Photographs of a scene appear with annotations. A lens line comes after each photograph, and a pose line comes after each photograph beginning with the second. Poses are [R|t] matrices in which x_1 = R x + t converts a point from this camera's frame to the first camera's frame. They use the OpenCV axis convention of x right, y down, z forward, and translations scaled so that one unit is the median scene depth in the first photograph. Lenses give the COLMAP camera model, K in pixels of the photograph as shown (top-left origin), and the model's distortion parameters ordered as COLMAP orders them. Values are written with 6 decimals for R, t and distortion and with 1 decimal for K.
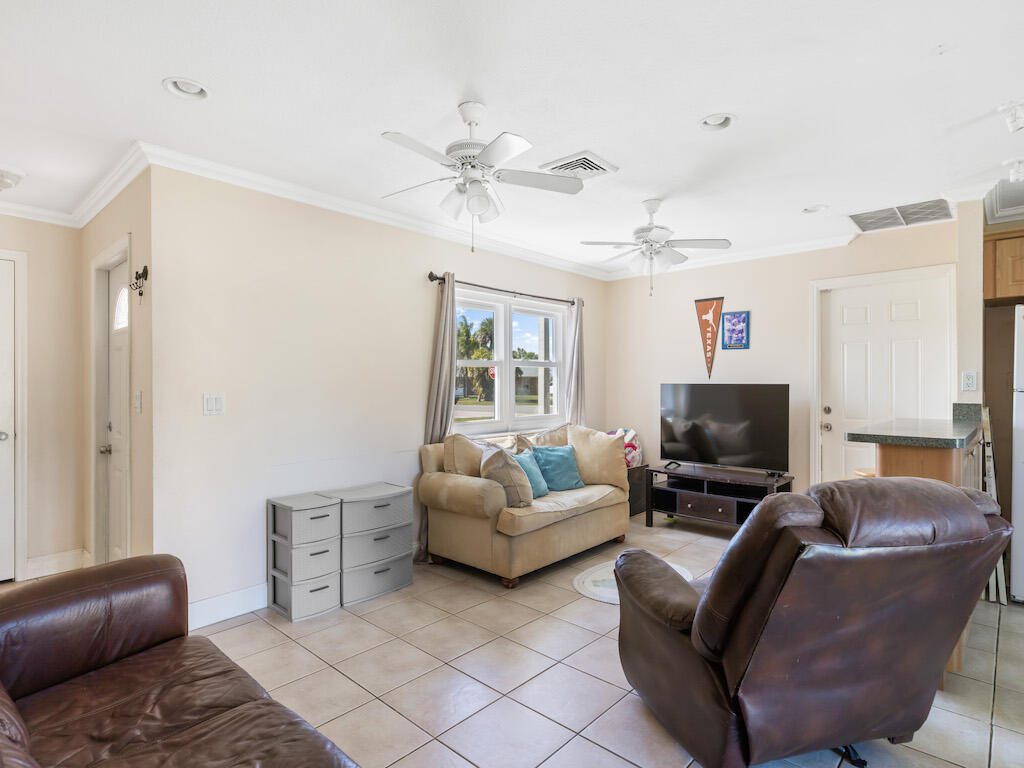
lens RADIAL K [[555.7, 0, 521.4], [0, 555.7, 385.3], [0, 0, 1]] dist [0.005449, 0.000574]
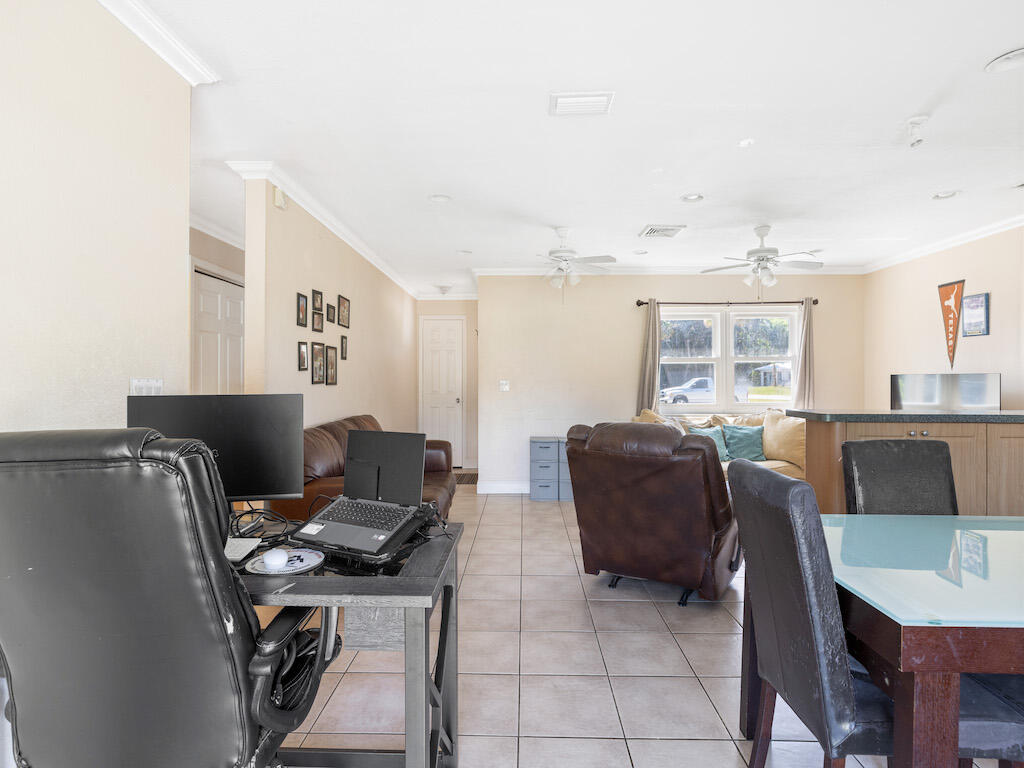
lens RADIAL K [[534.3, 0, 512.0], [0, 534.3, 380.5], [0, 0, 1]] dist [0.000649, 0.000105]
pose [[0.652968, -0.000300, -0.757386, 0.538660], [-0.001967, 0.999996, -0.002092, 0.011275], [0.757383, 0.002856, 0.652964, -0.142943]]
